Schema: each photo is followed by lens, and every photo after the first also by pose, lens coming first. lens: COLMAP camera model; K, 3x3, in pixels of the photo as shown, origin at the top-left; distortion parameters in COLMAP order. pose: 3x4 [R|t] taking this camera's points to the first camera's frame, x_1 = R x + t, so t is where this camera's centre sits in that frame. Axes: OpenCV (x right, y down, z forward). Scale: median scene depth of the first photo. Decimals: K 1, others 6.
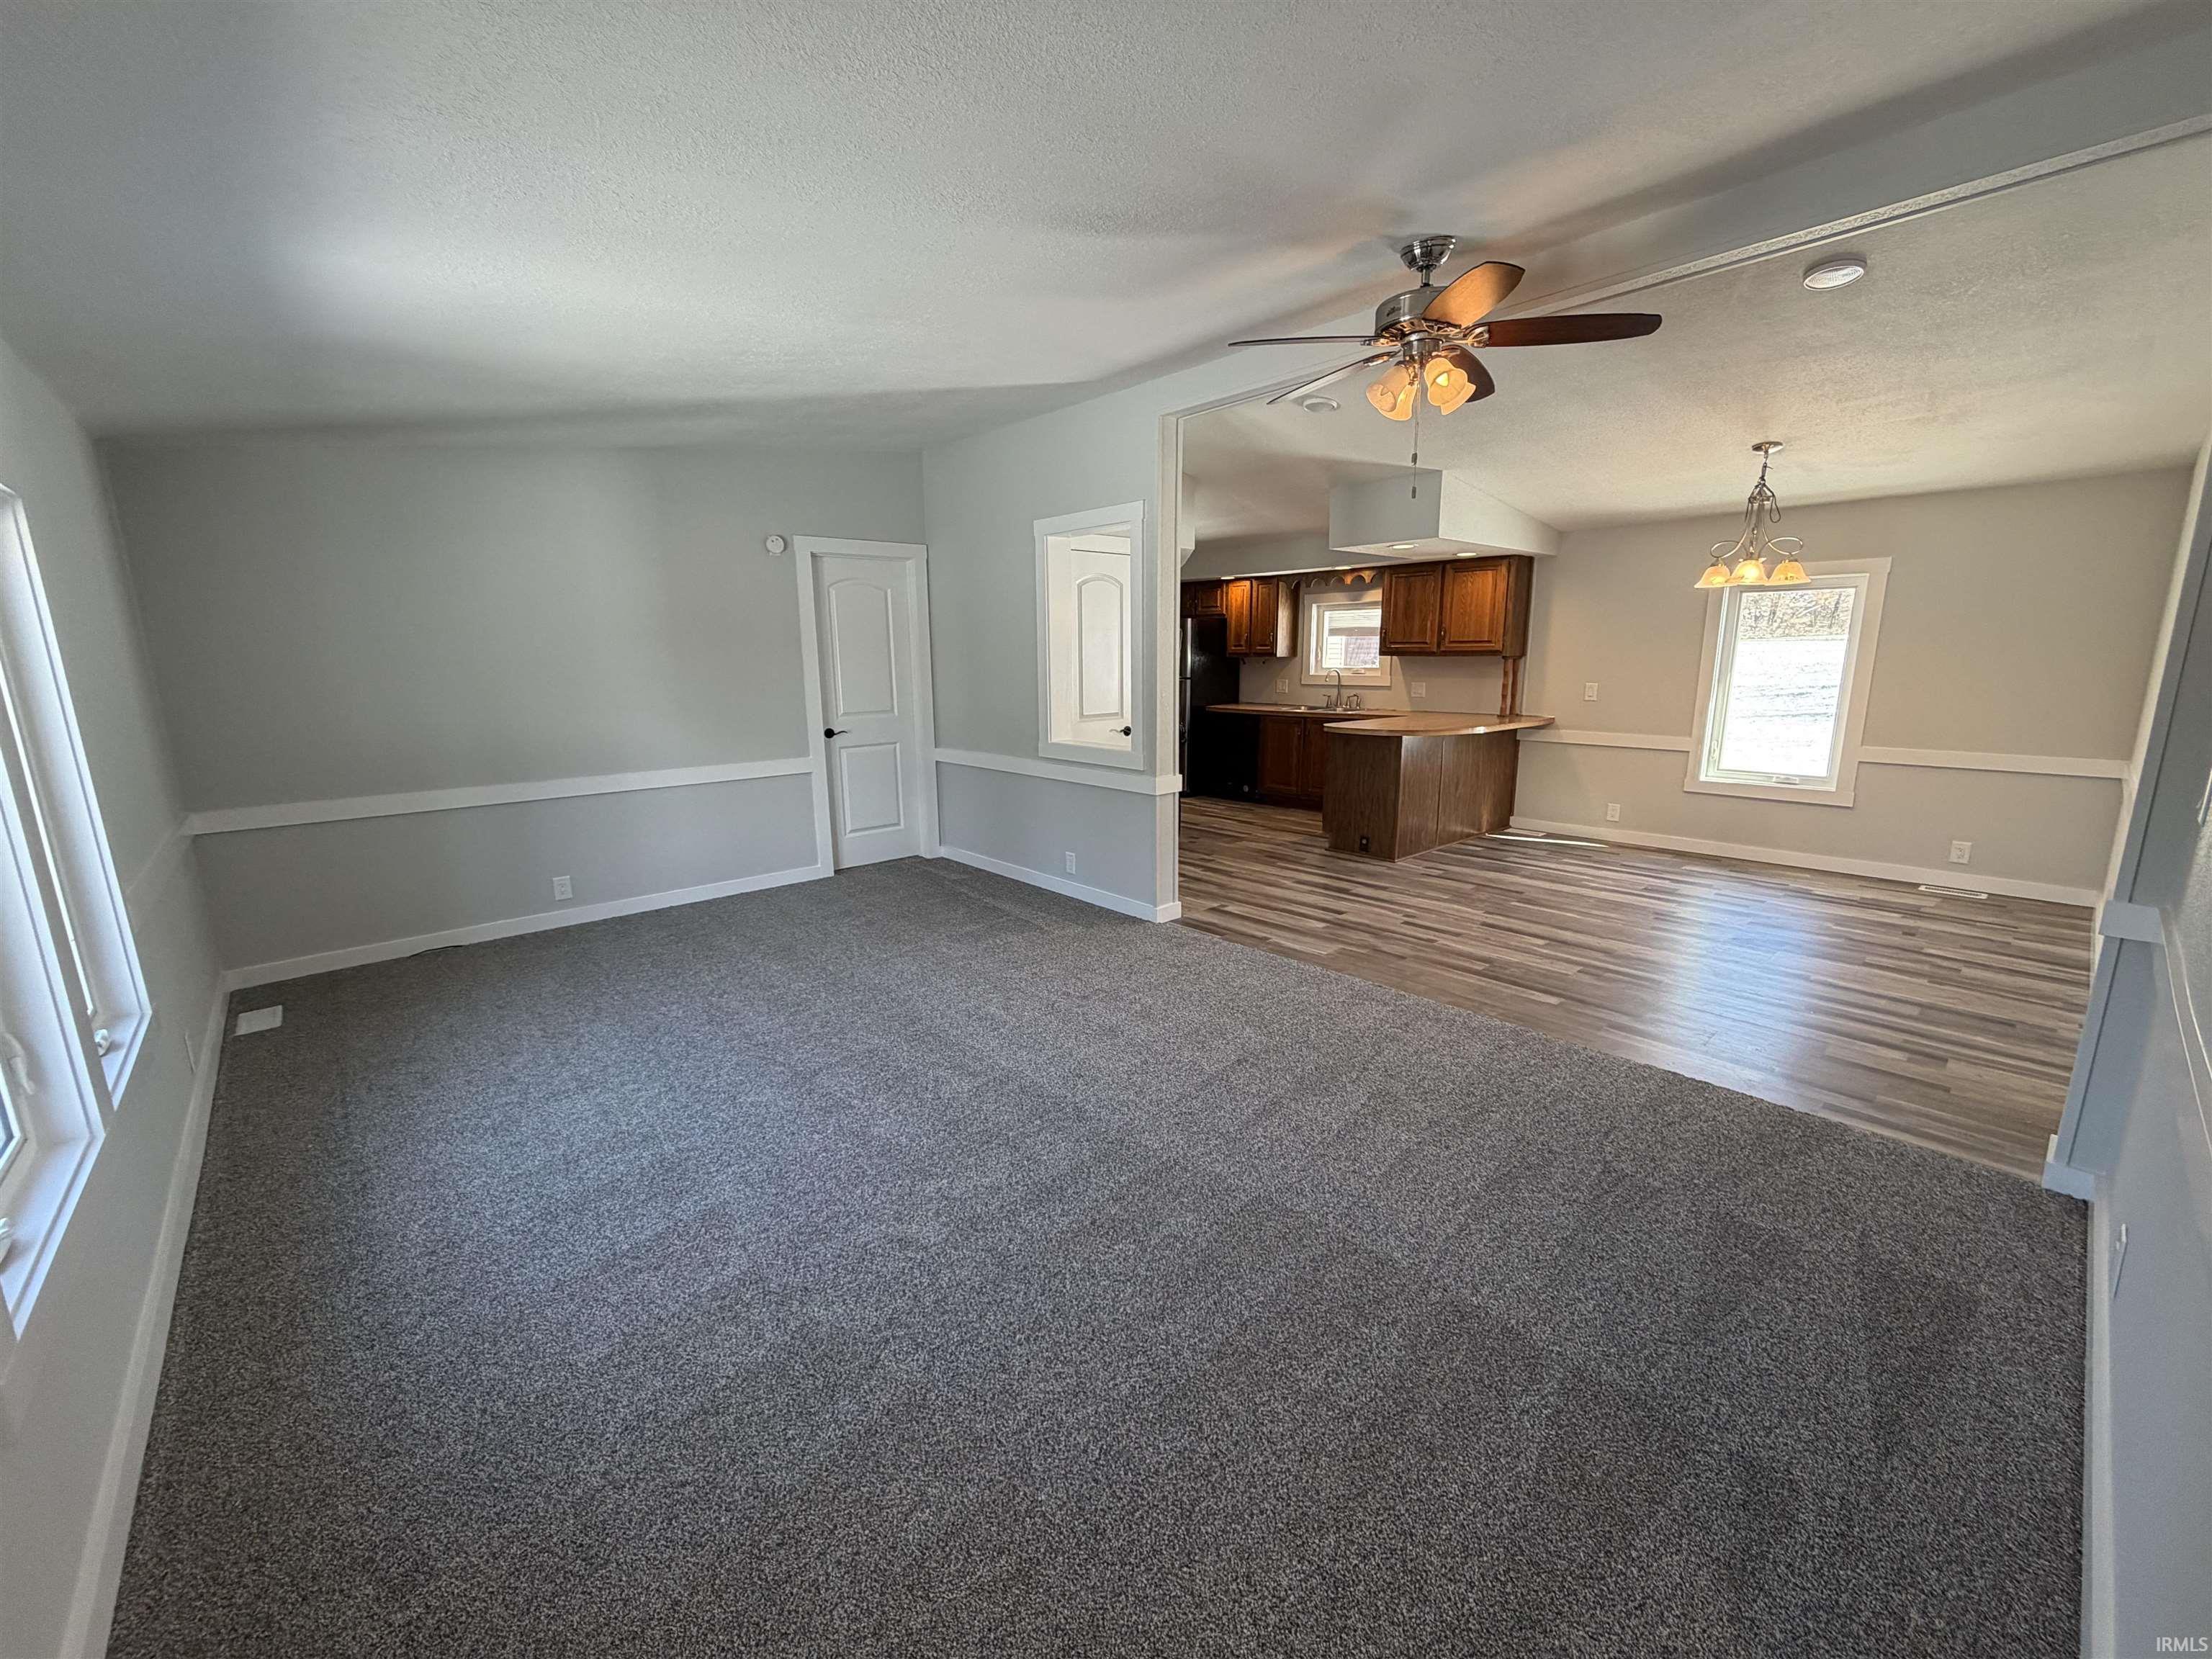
lens RADIAL K [[879.9, 0, 1097.2], [0, 879.9, 833.0], [0, 0, 1]] dist [0.000705, -0.000083]
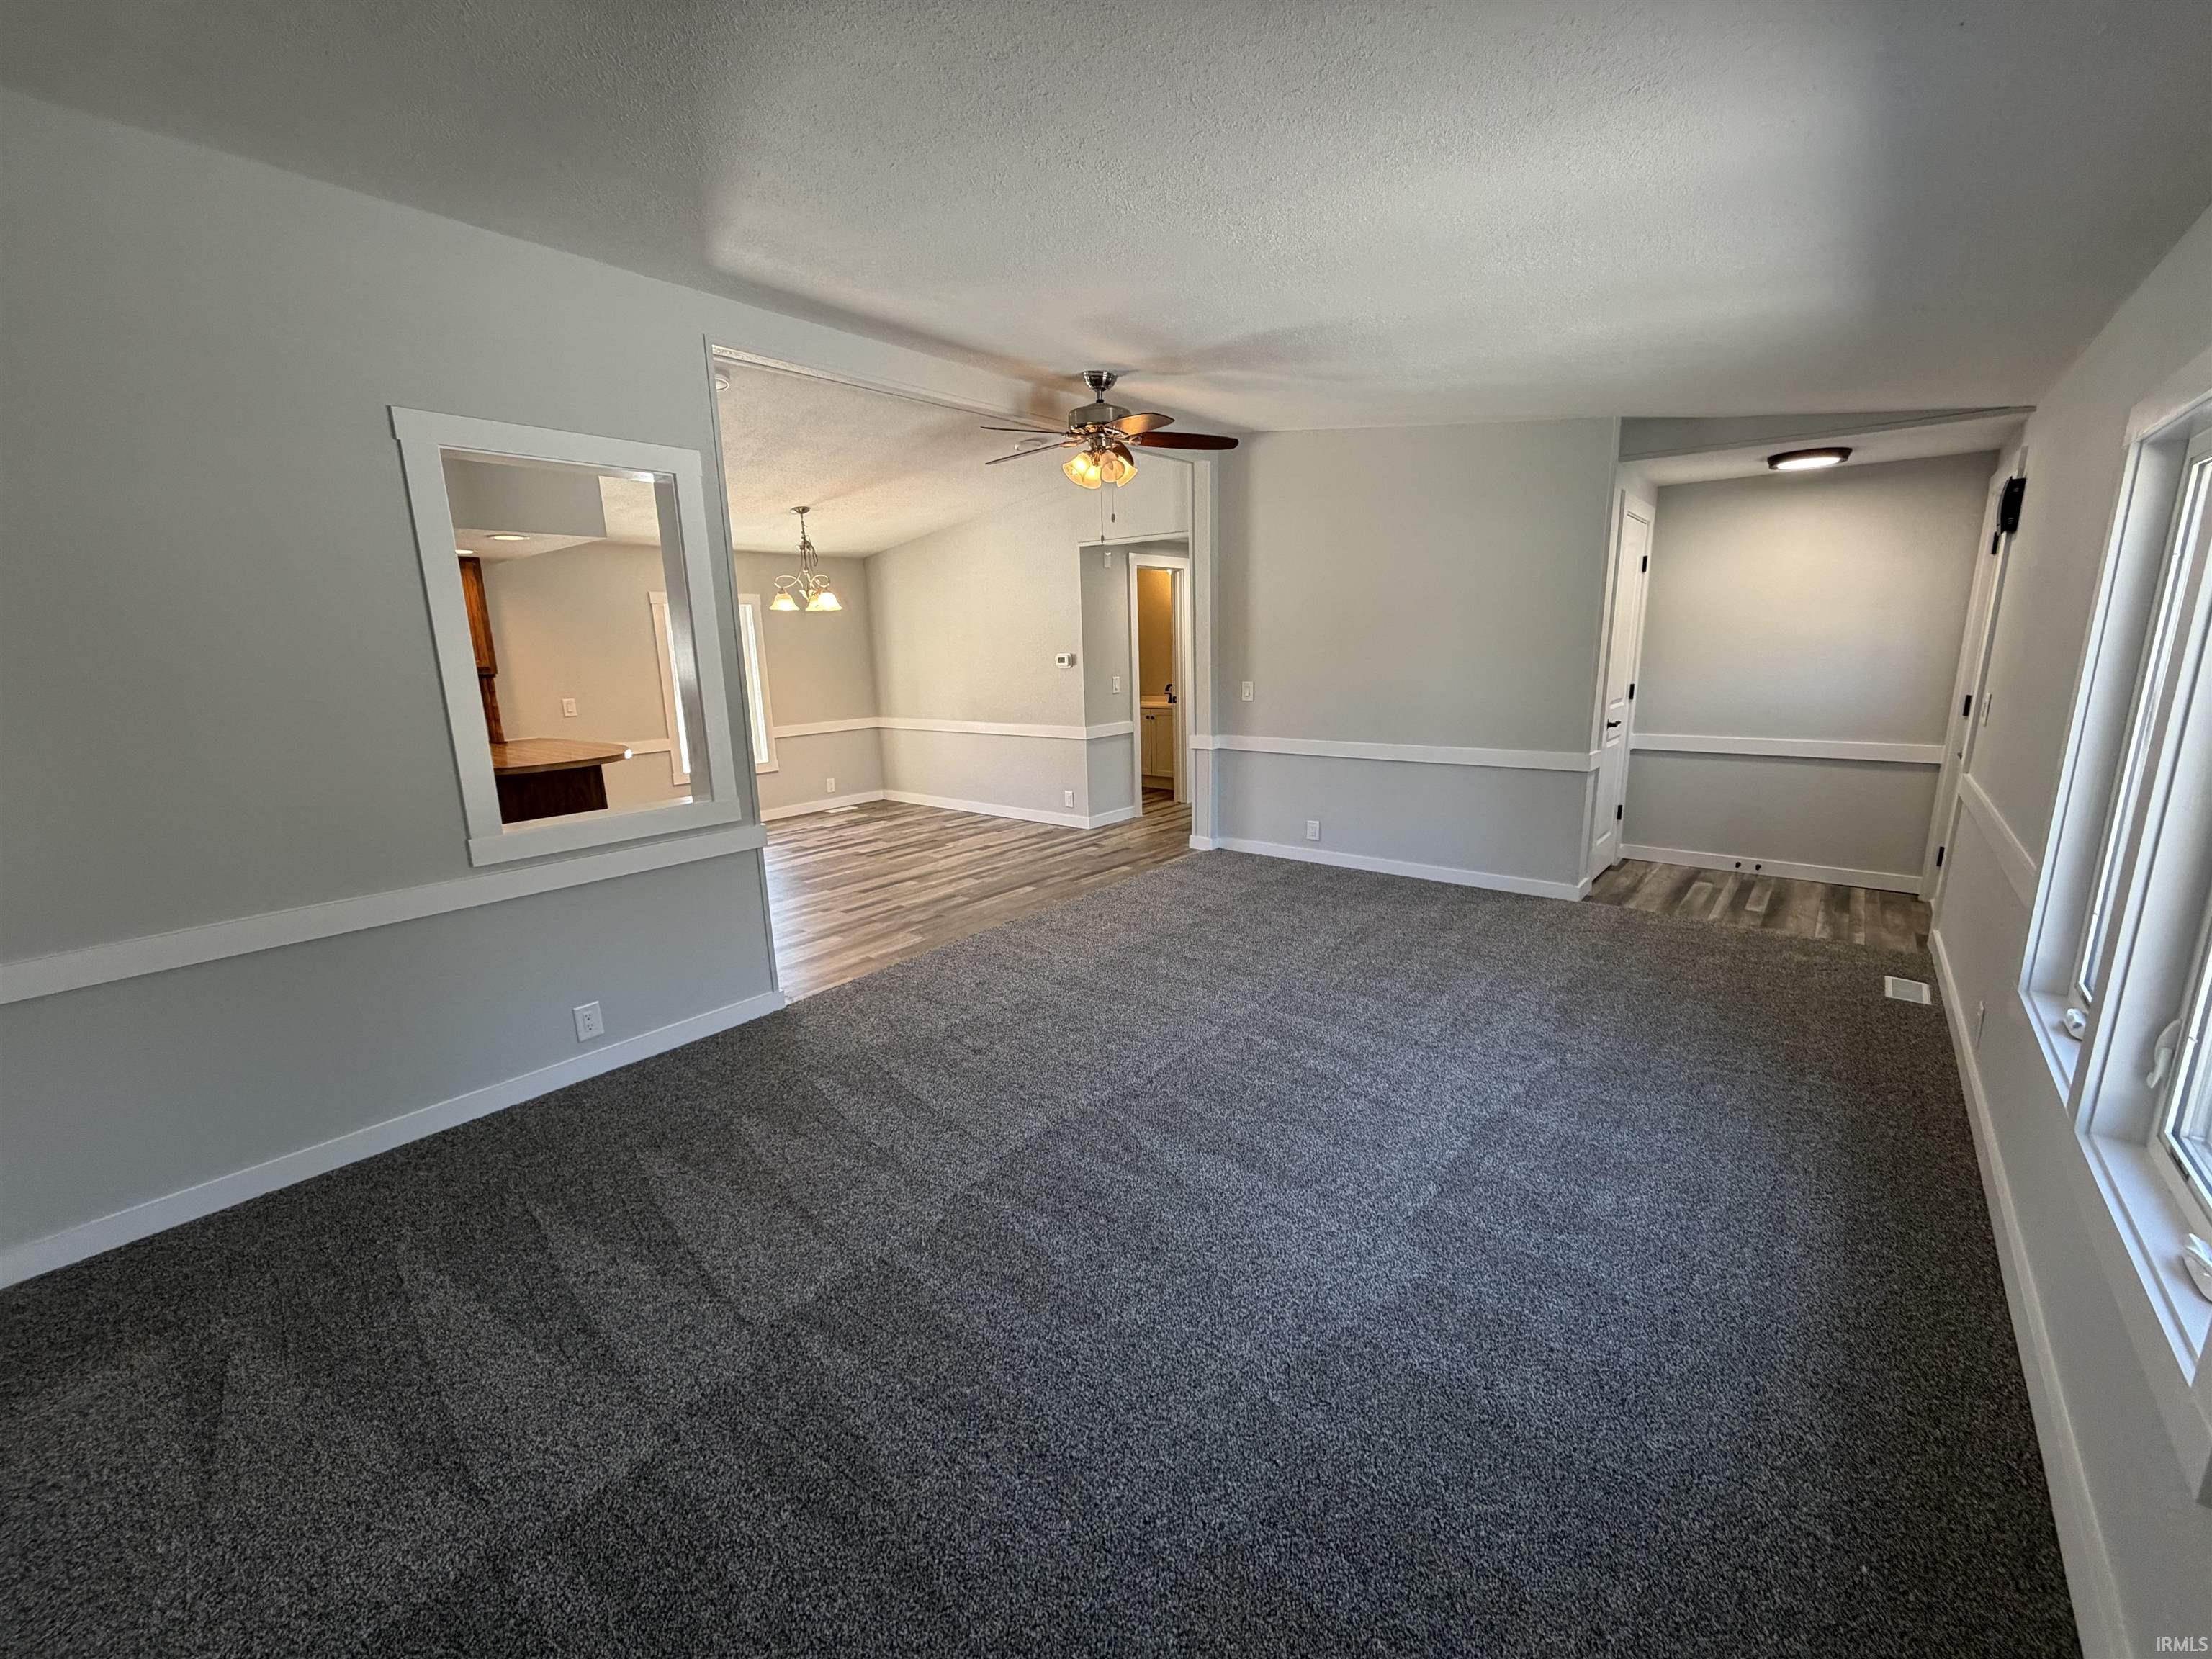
lens RADIAL K [[879.9, 0, 1097.2], [0, 879.9, 833.0], [0, 0, 1]] dist [0.000705, -0.000083]
pose [[-0.139229, -0.195665, 0.970737, -0.729064], [0.232576, 0.946404, 0.224117, -0.161097], [-0.962561, 0.256974, -0.086260, 0.796688]]
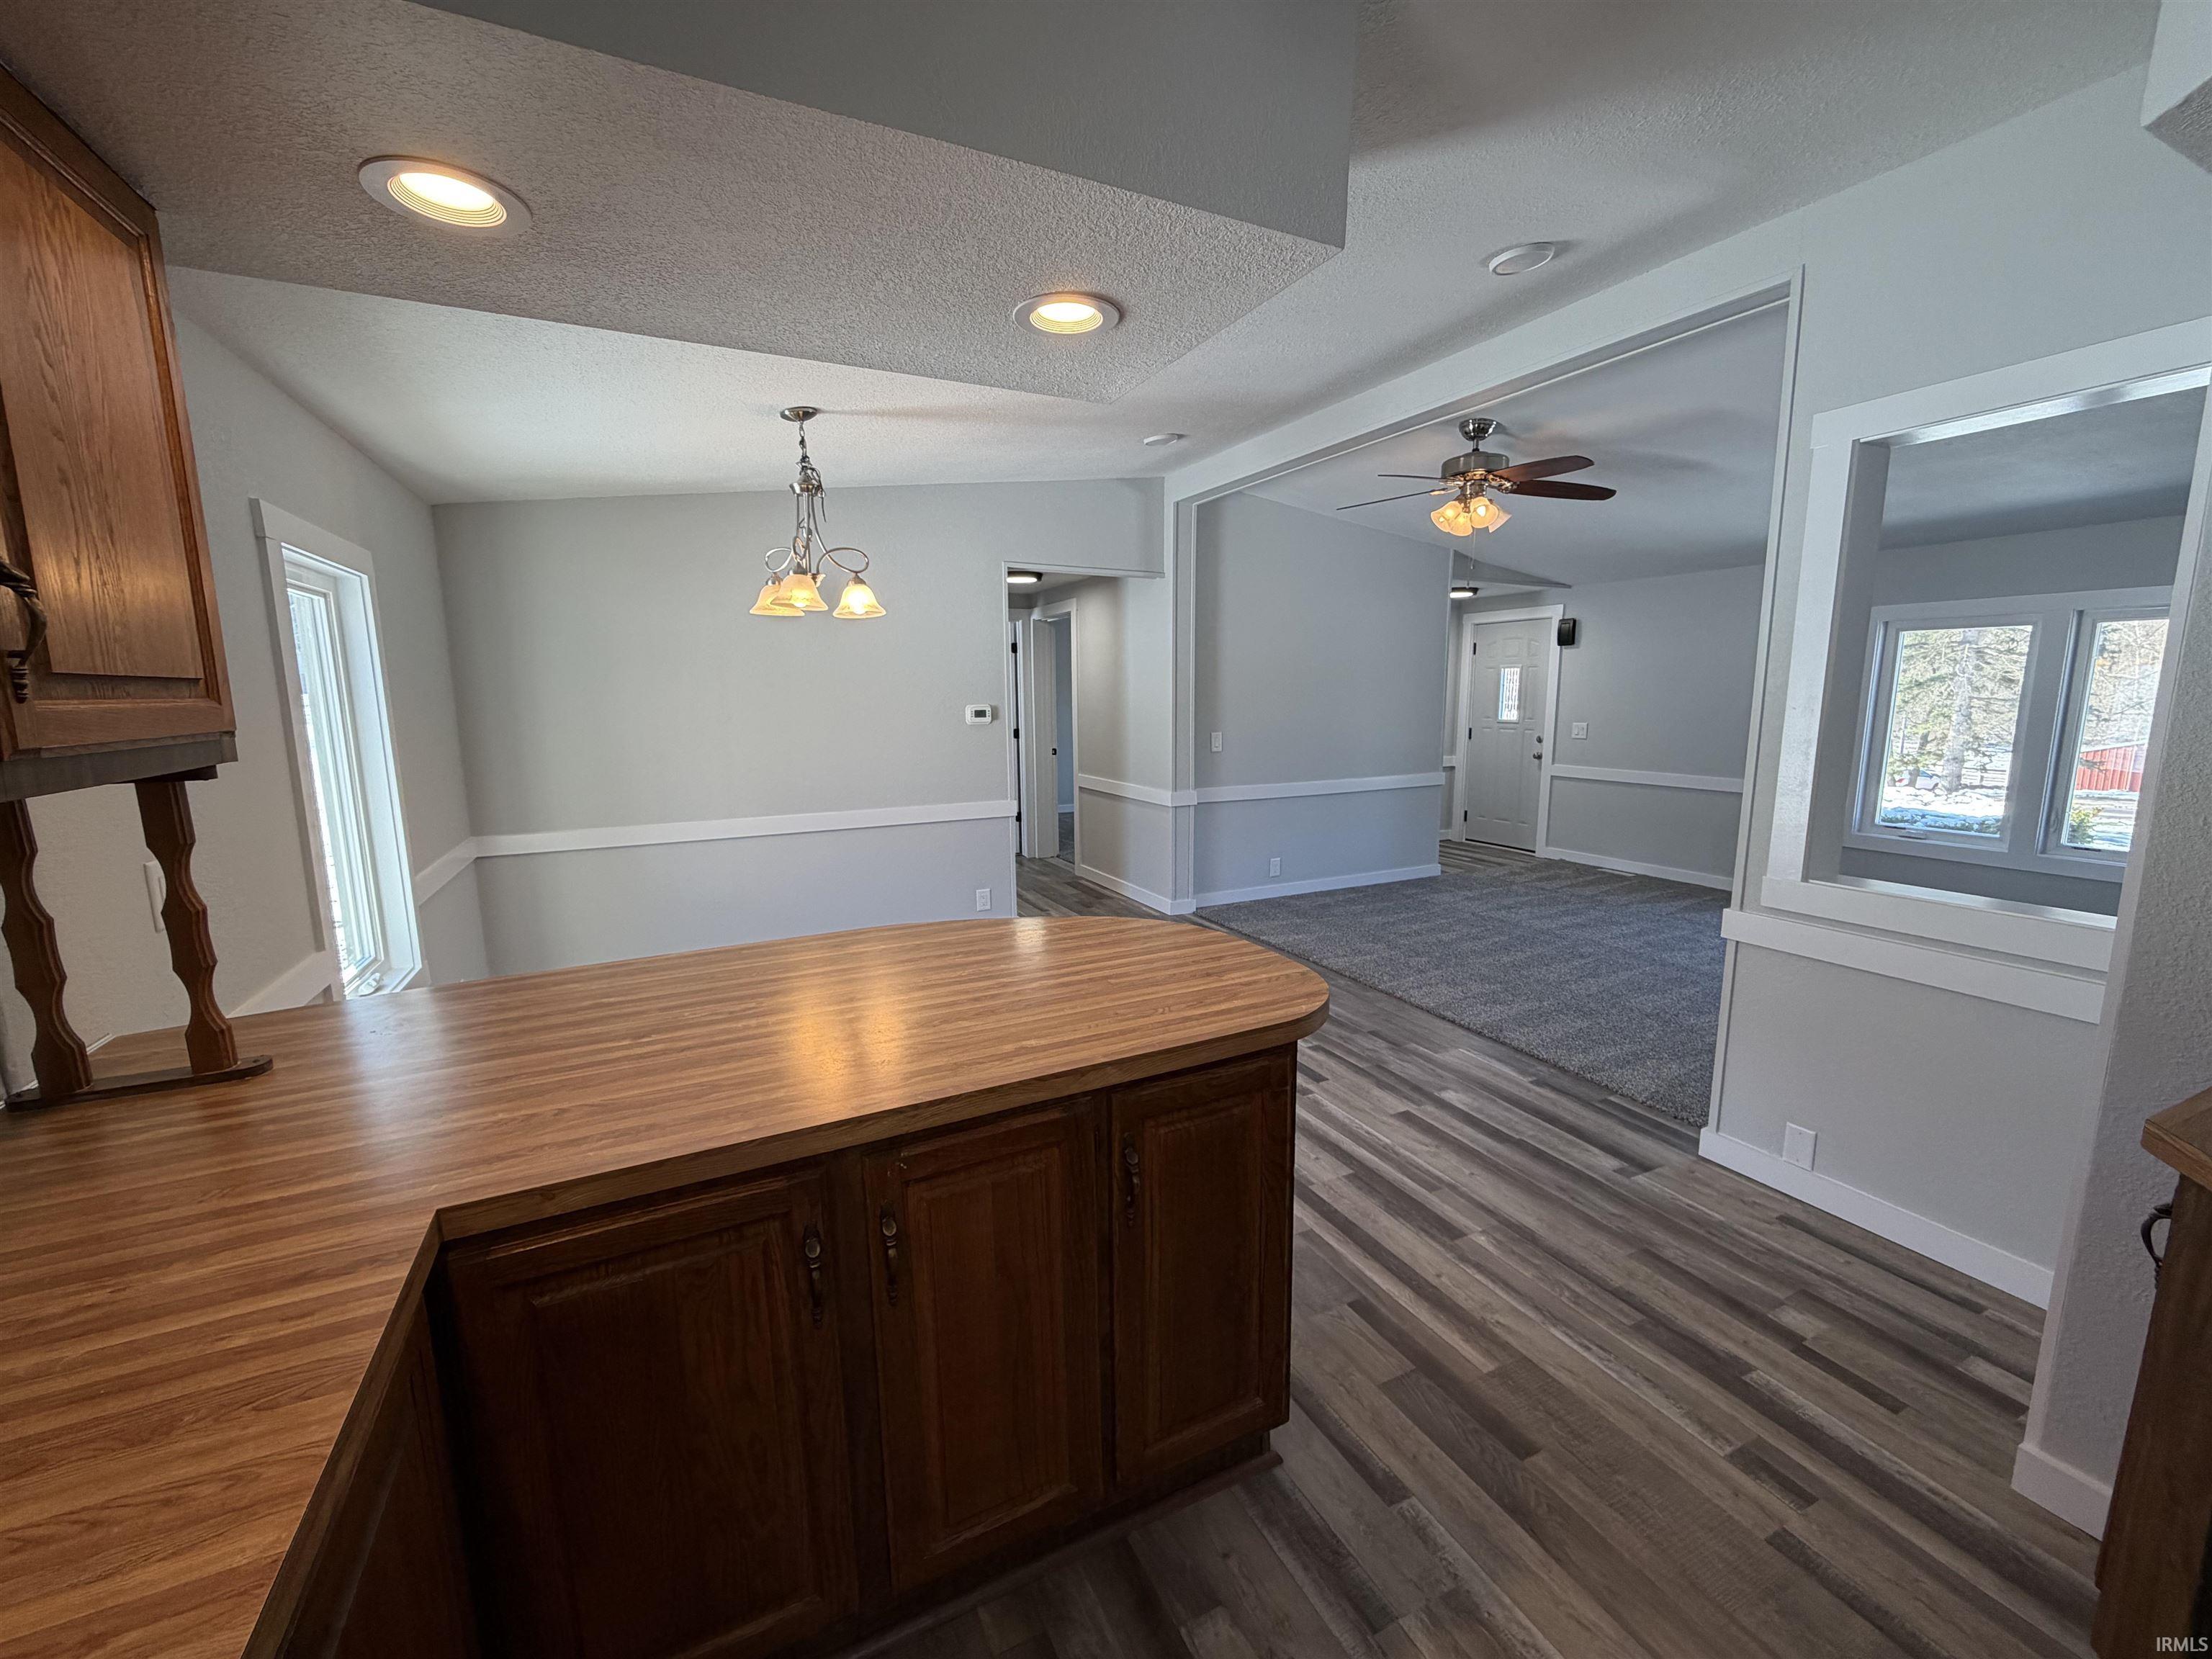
lens RADIAL K [[879.9, 0, 1097.2], [0, 879.9, 833.0], [0, 0, 1]] dist [0.000705, -0.000083]
pose [[-0.960278, -0.024024, 0.278010, 0.340091], [0.077283, 0.934419, 0.347690, -0.350940], [-0.268131, 0.355364, -0.895445, 1.654834]]
